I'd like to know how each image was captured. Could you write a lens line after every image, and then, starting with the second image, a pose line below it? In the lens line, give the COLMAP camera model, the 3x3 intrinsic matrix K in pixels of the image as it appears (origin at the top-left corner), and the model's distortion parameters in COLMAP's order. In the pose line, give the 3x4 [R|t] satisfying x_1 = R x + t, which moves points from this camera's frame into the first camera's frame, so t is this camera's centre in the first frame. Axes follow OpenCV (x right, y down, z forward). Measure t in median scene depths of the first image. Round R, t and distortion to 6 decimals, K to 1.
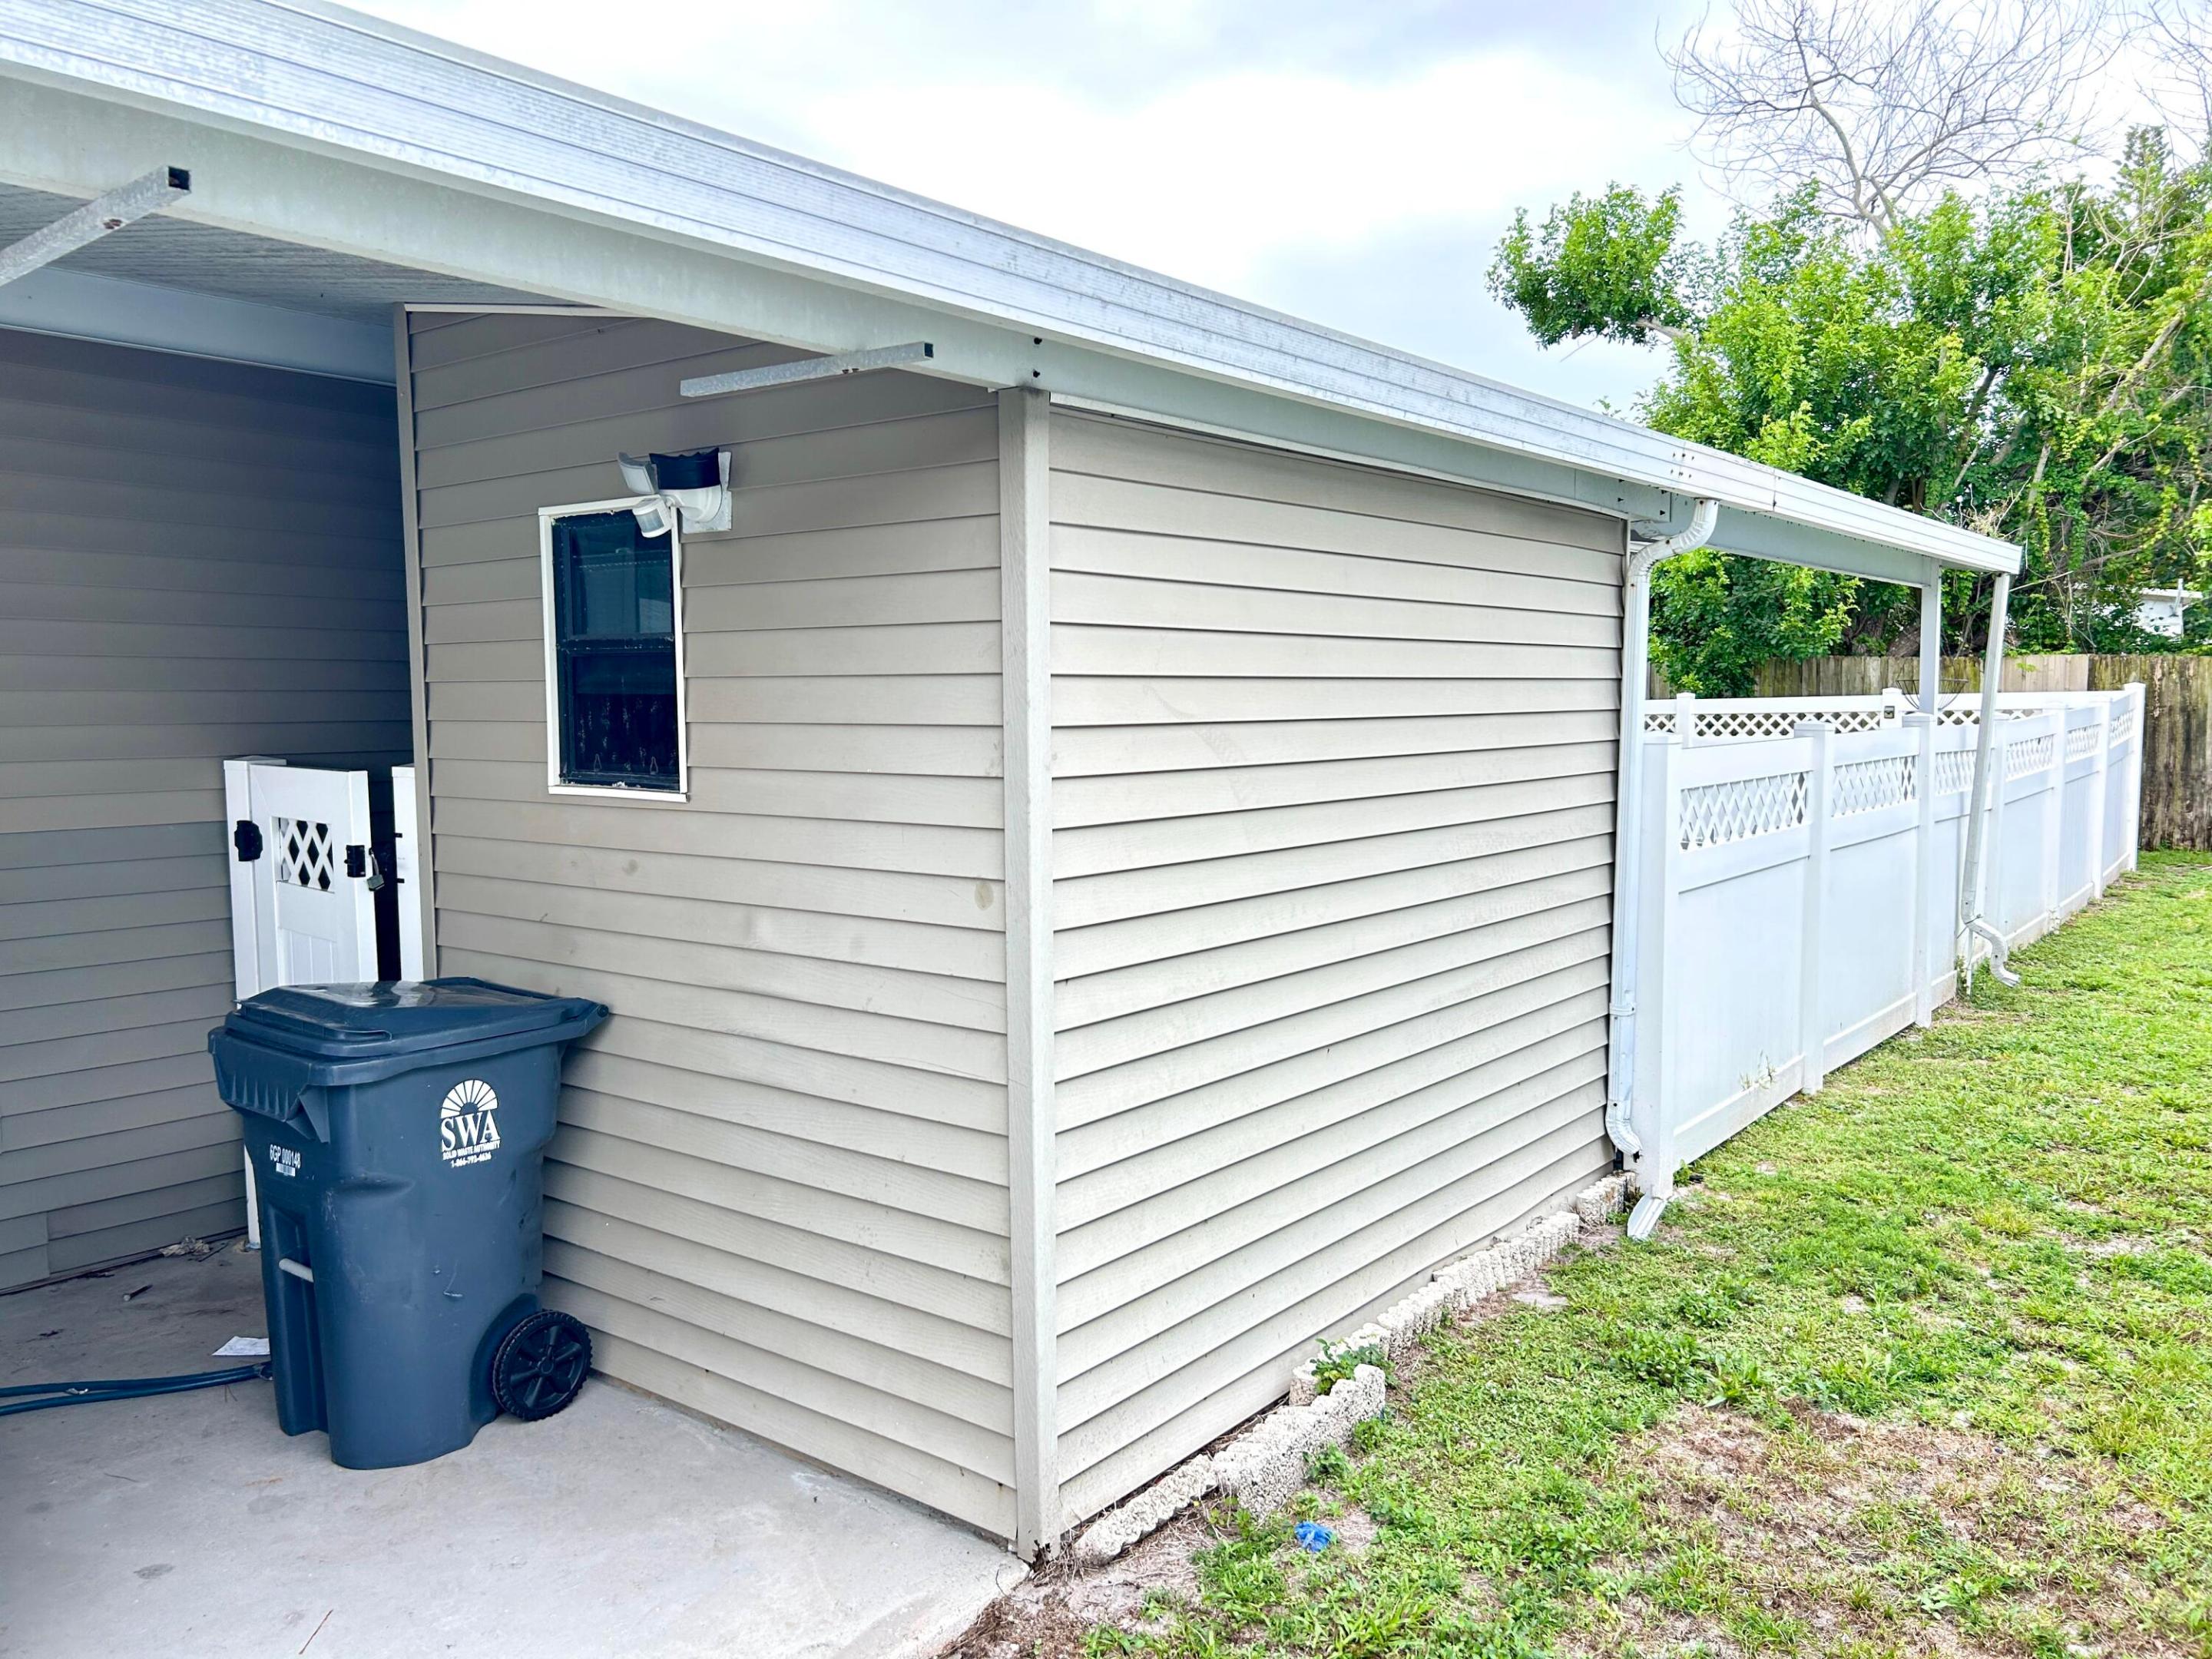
lens RADIAL K [[1670.9, 0, 1099.4], [0, 1670.9, 837.7], [0, 0, 1]] dist [0.059050, -0.074636]
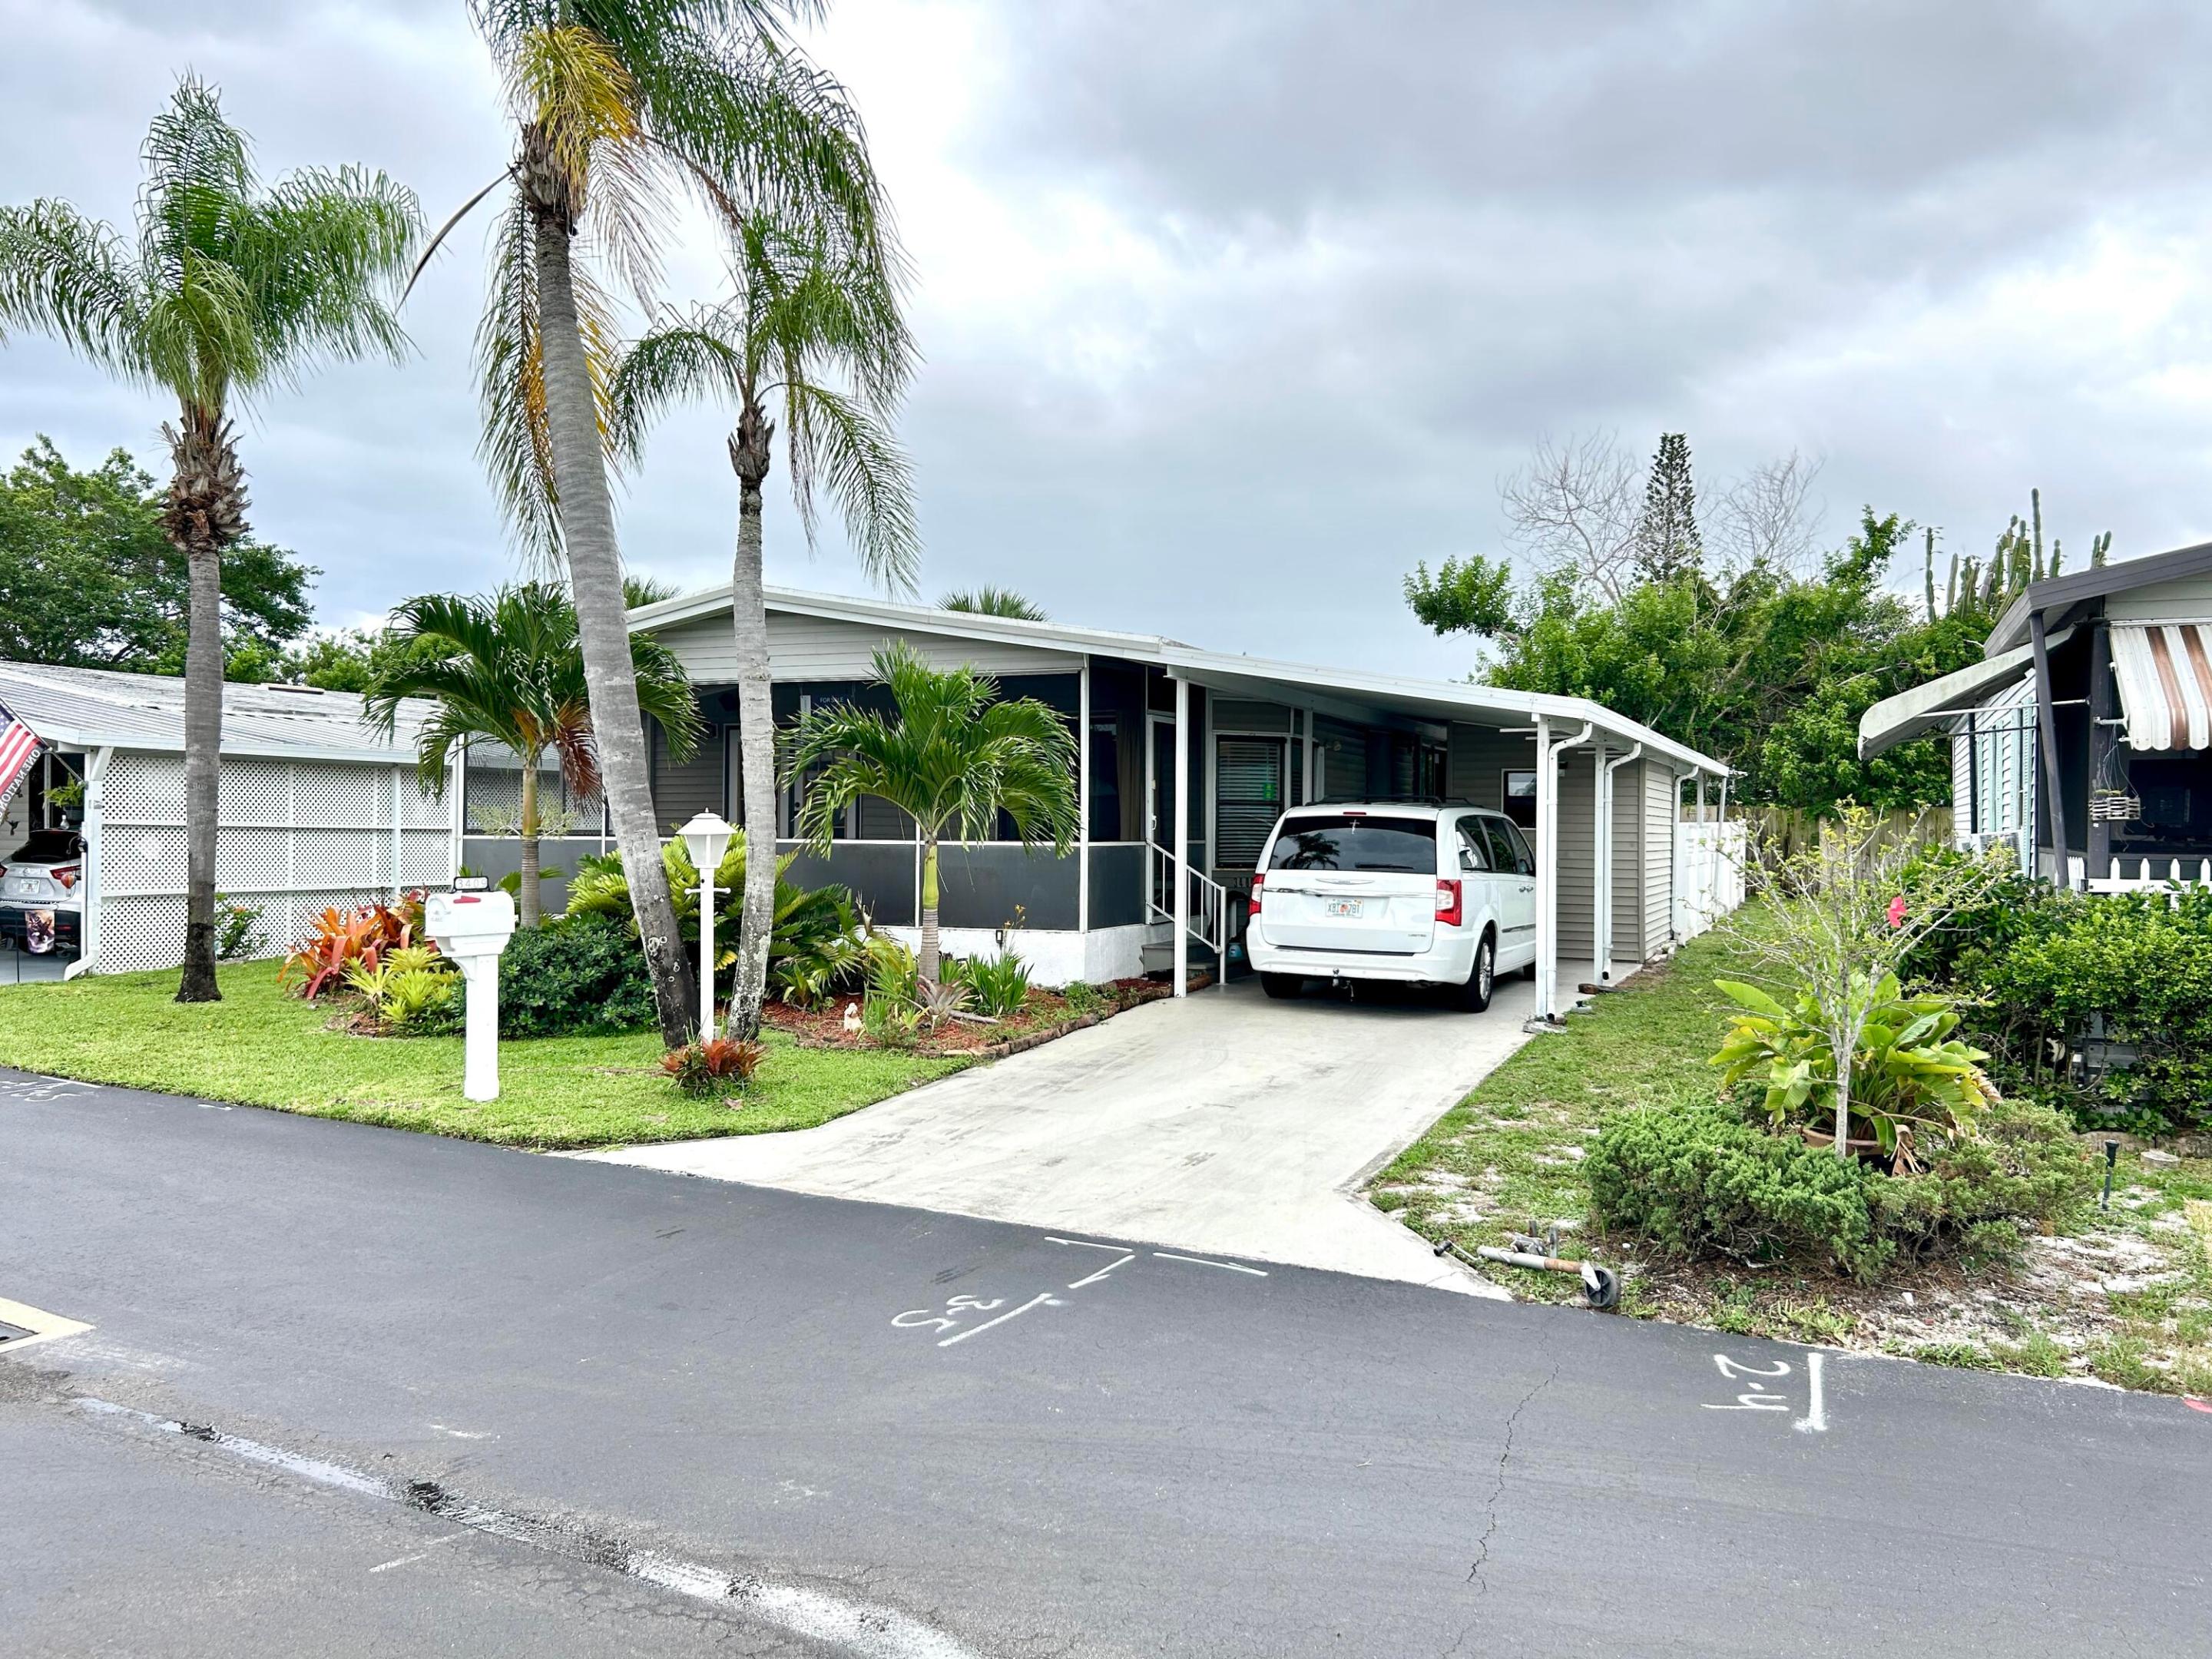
lens RADIAL K [[1670.9, 0, 1099.4], [0, 1670.9, 837.7], [0, 0, 1]] dist [0.059050, -0.074636]
pose [[0.971379, 0.017382, 0.236899, -0.600279], [0.001468, 0.996861, -0.079160, 0.087360], [-0.237532, 0.077242, 0.968304, -0.771973]]
